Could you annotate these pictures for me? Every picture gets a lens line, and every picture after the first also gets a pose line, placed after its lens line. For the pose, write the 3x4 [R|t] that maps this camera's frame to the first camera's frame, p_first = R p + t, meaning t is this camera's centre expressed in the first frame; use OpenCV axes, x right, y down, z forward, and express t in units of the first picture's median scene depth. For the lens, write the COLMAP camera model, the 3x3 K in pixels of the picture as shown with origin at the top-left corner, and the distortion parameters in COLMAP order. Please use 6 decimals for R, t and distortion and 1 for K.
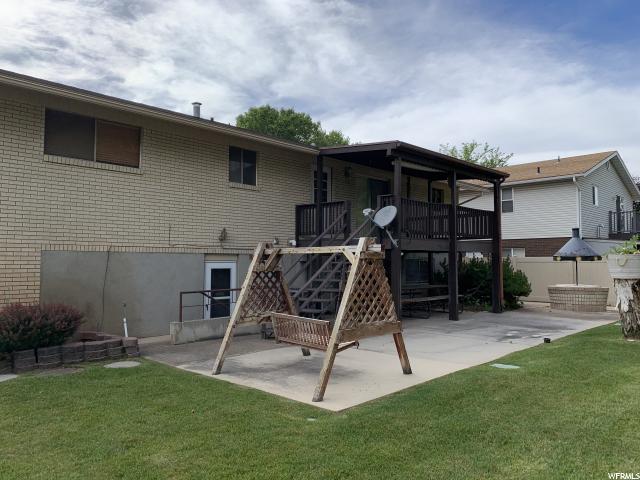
lens RADIAL K [[493.3, 0, 321.7], [0, 493.3, 237.7], [0, 0, 1]] dist [0.036315, -0.068529]
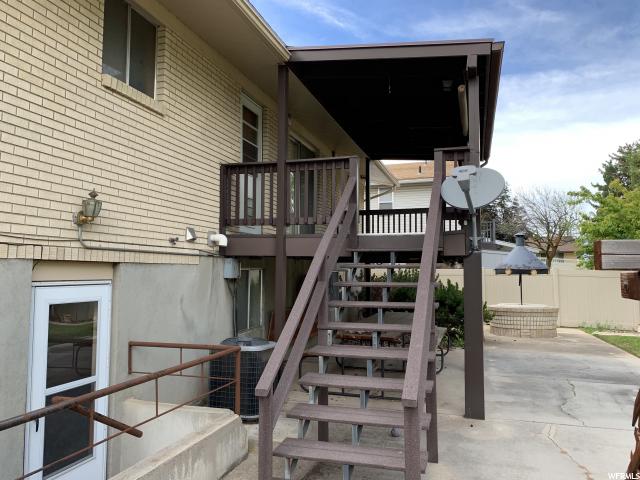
lens RADIAL K [[493.3, 0, 318.9], [0, 493.3, 241.7], [0, 0, 1]] dist [0.036315, -0.068529]
pose [[0.873647, 0.027120, 0.485804, -0.205989], [-0.017441, 0.999549, -0.024434, 0.021770], [-0.486248, 0.012874, 0.873726, 0.546288]]
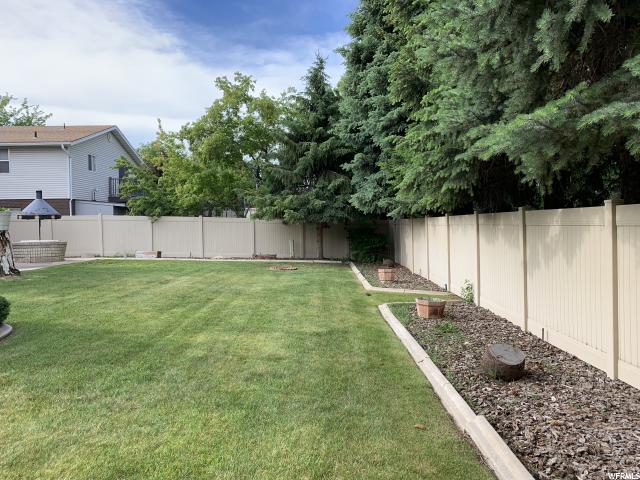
lens RADIAL K [[493.3, 0, 322.5], [0, 493.3, 236.1], [0, 0, 1]] dist [0.036315, -0.068529]
pose [[0.713077, -0.019295, 0.700821, 0.216856], [-0.032560, 0.997631, 0.060596, -0.006247], [-0.700330, -0.066029, 0.710759, -0.330015]]
